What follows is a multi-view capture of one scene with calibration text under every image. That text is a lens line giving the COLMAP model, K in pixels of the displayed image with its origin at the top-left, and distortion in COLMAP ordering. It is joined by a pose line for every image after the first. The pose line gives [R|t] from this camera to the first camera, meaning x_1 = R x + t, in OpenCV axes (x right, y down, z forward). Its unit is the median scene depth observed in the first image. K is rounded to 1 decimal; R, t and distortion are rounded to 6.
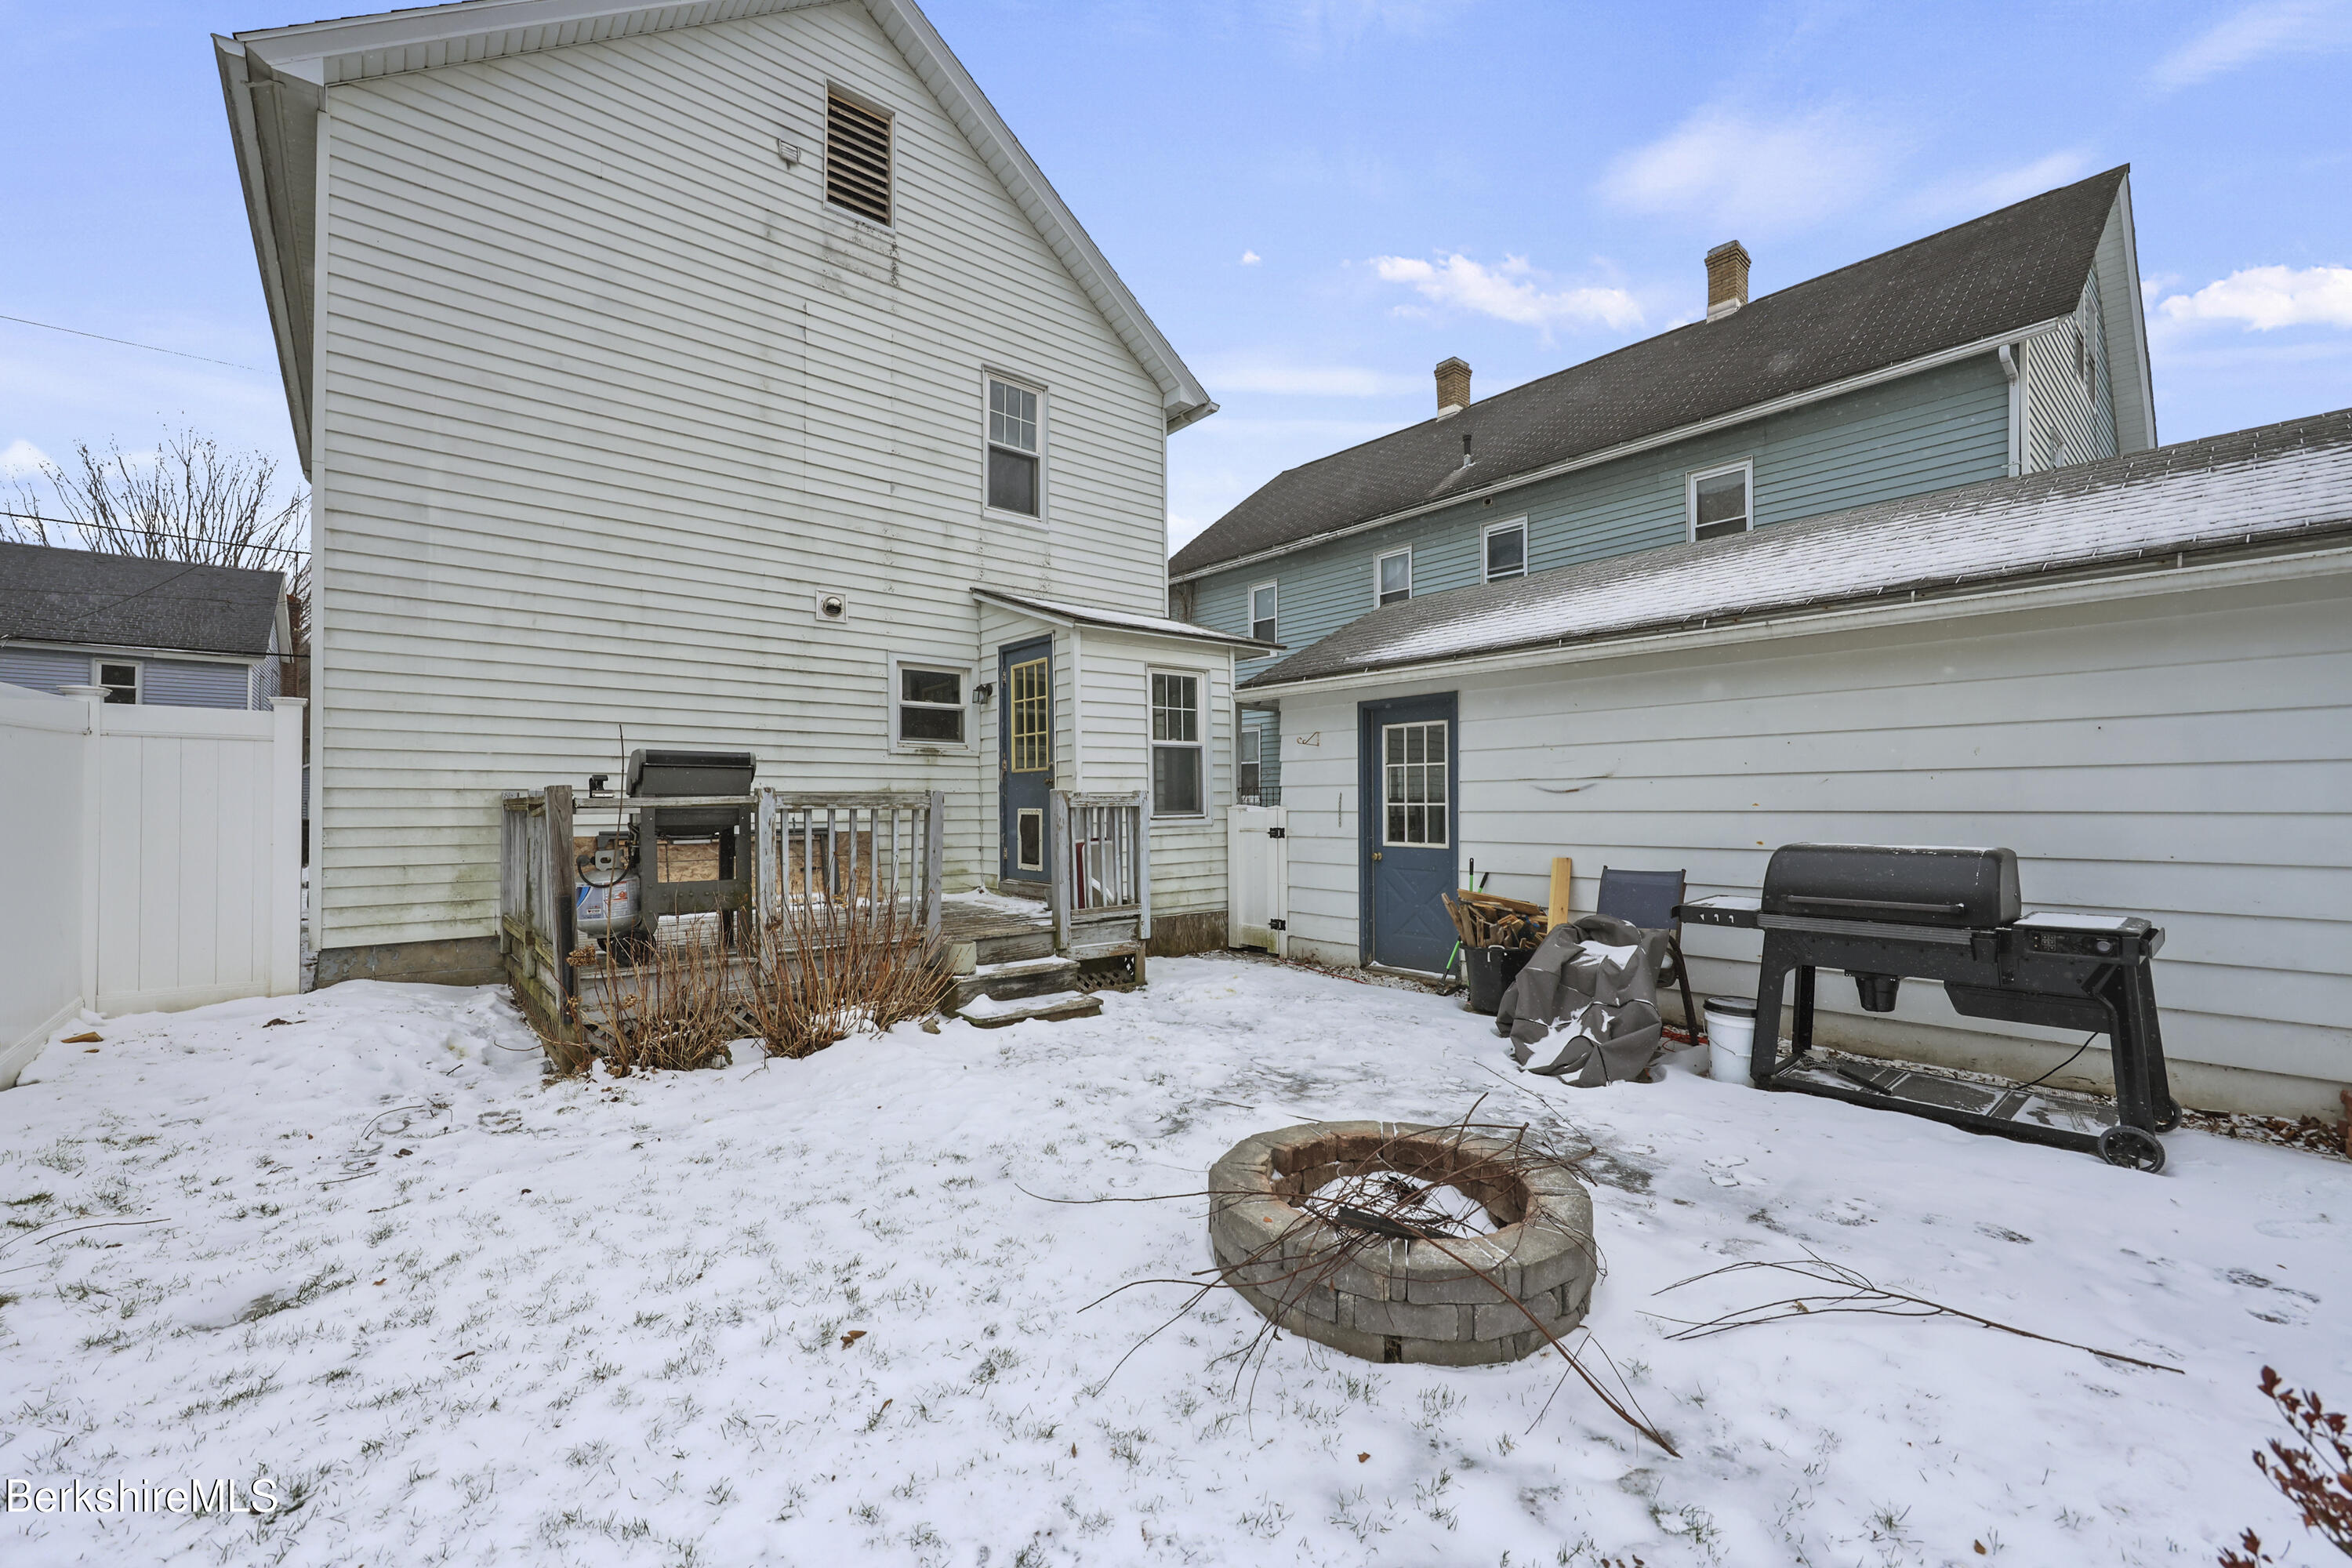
lens RADIAL K [[951.0, 0, 1176.0], [0, 951.0, 784.0], [0, 0, 1]] dist [0.000077, 0.000074]
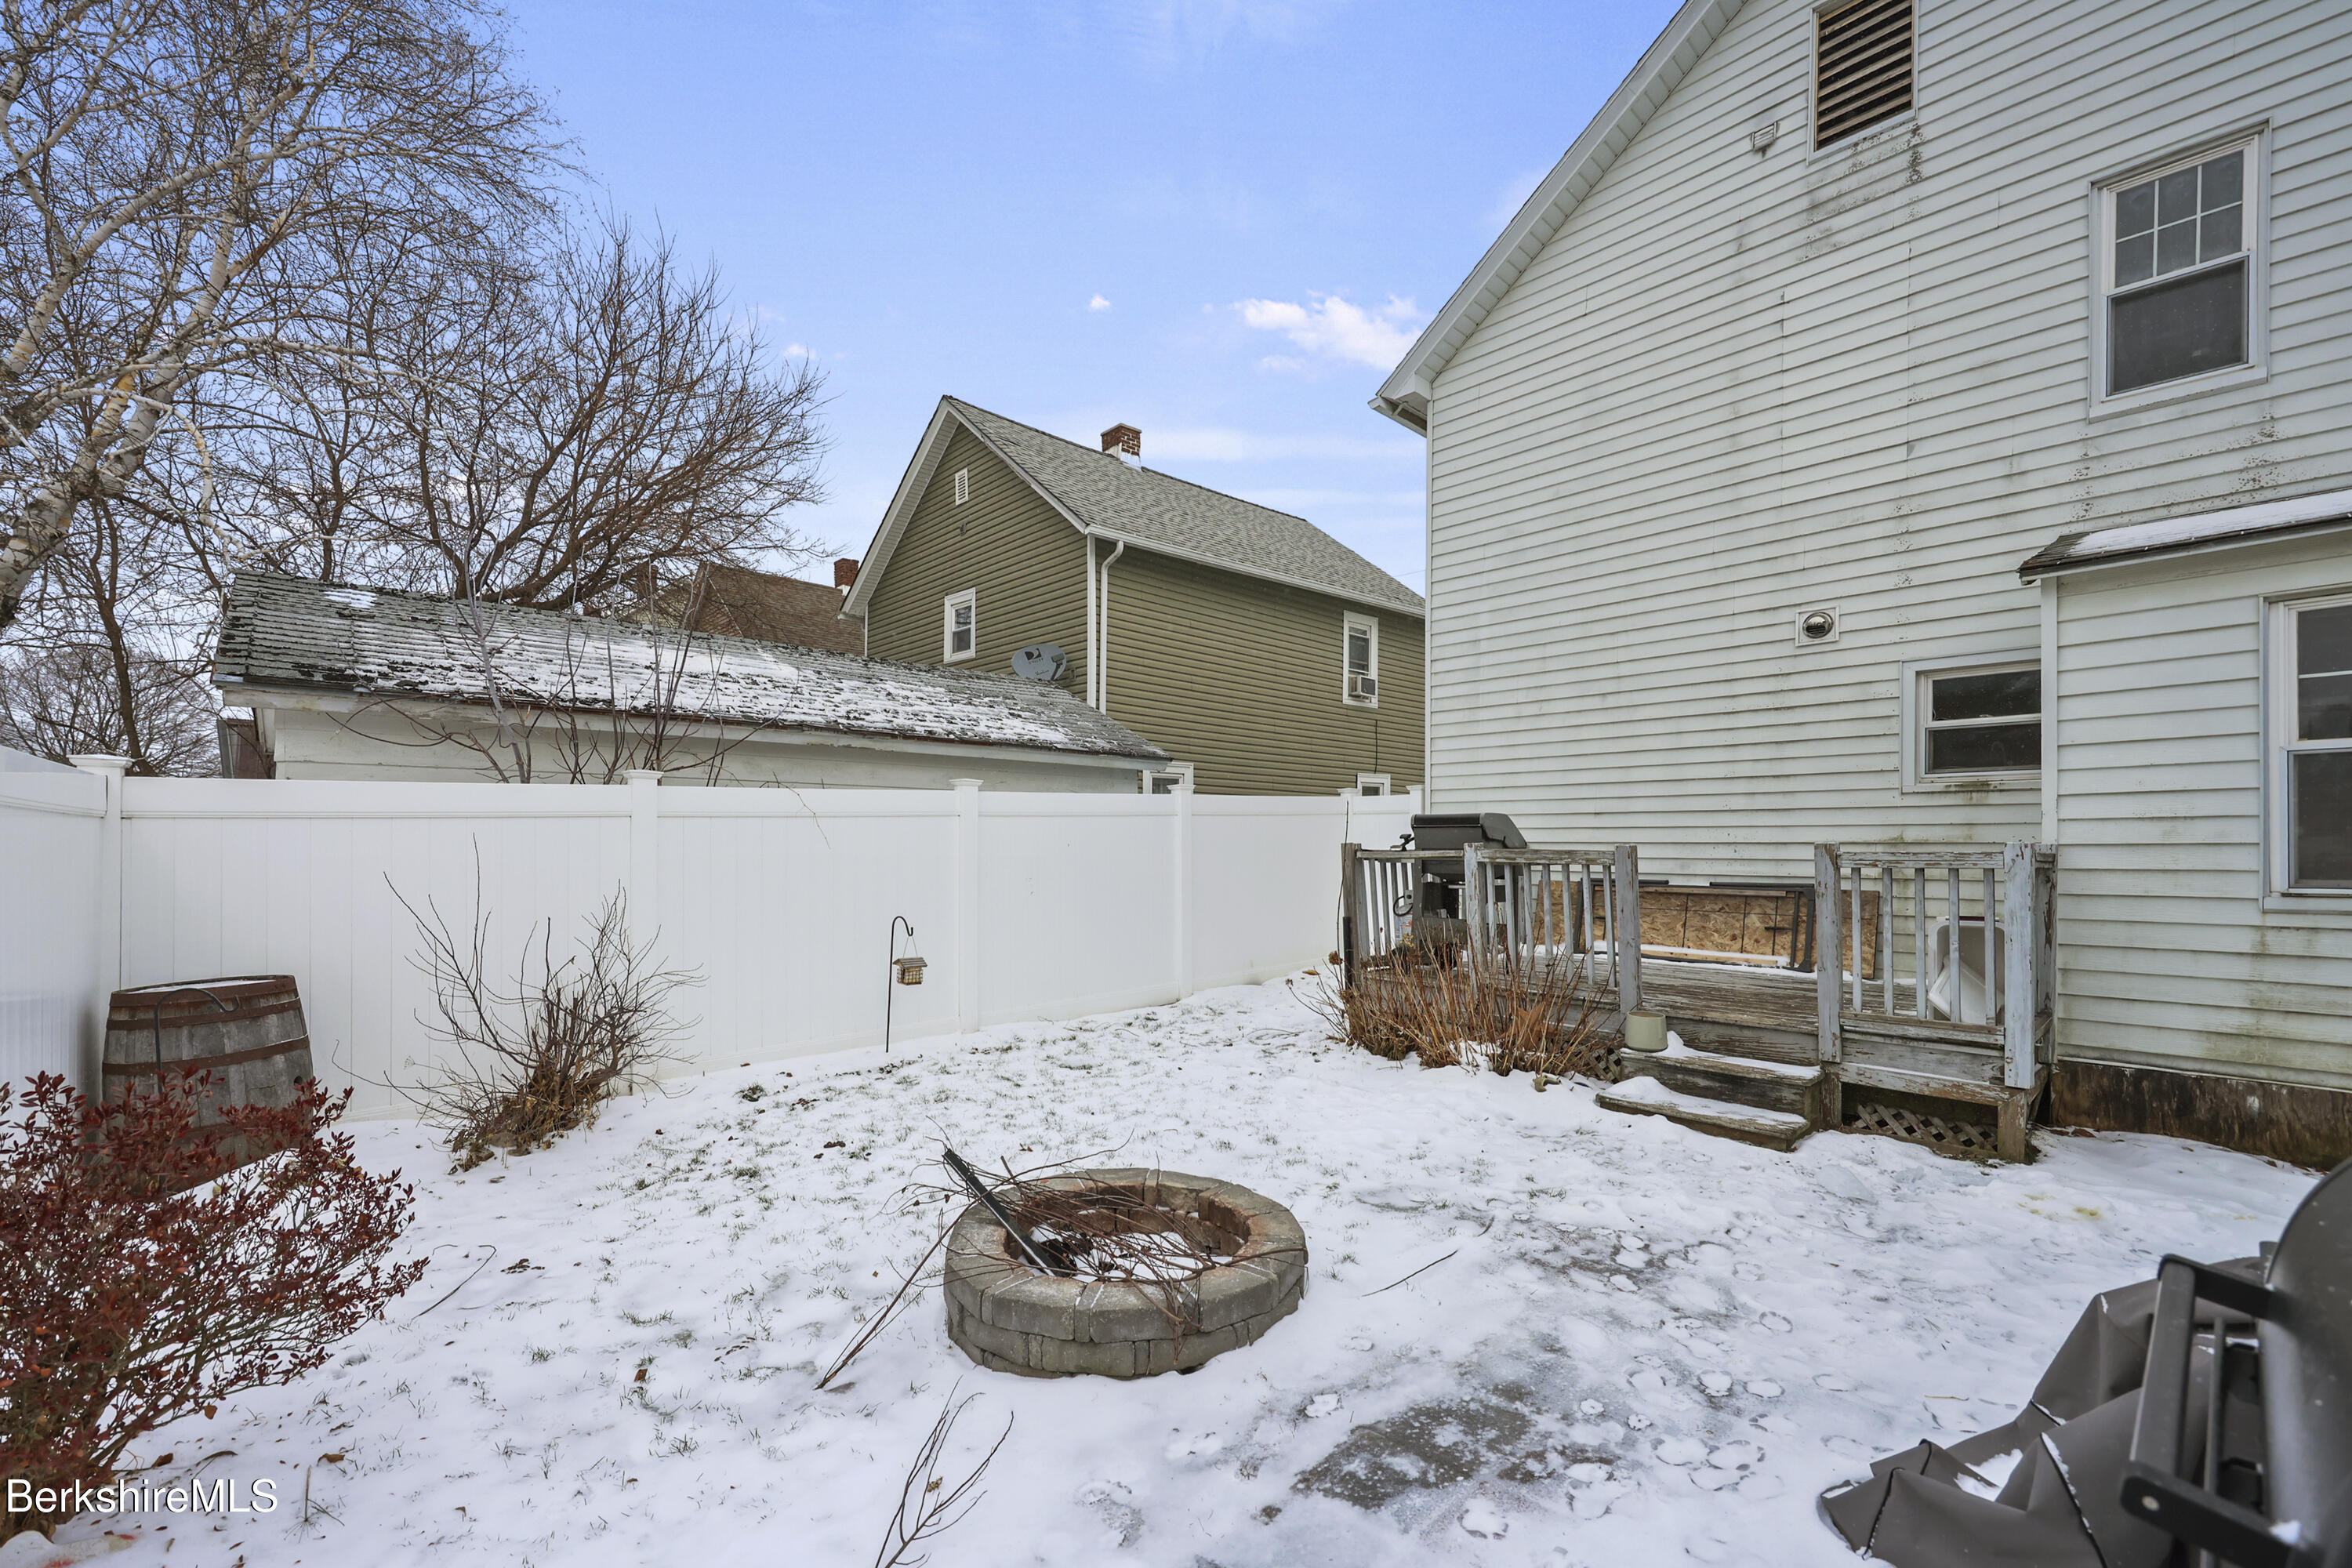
lens RADIAL K [[973.7, 0, 1178.4], [0, 973.7, 845.2], [0, 0, 1]] dist [-0.000396, 0.000008]
pose [[0.042725, 0.004289, -0.999078, 0.672643], [0.018737, 0.999811, 0.005094, -0.006147], [0.998911, -0.018937, 0.042636, 0.525223]]
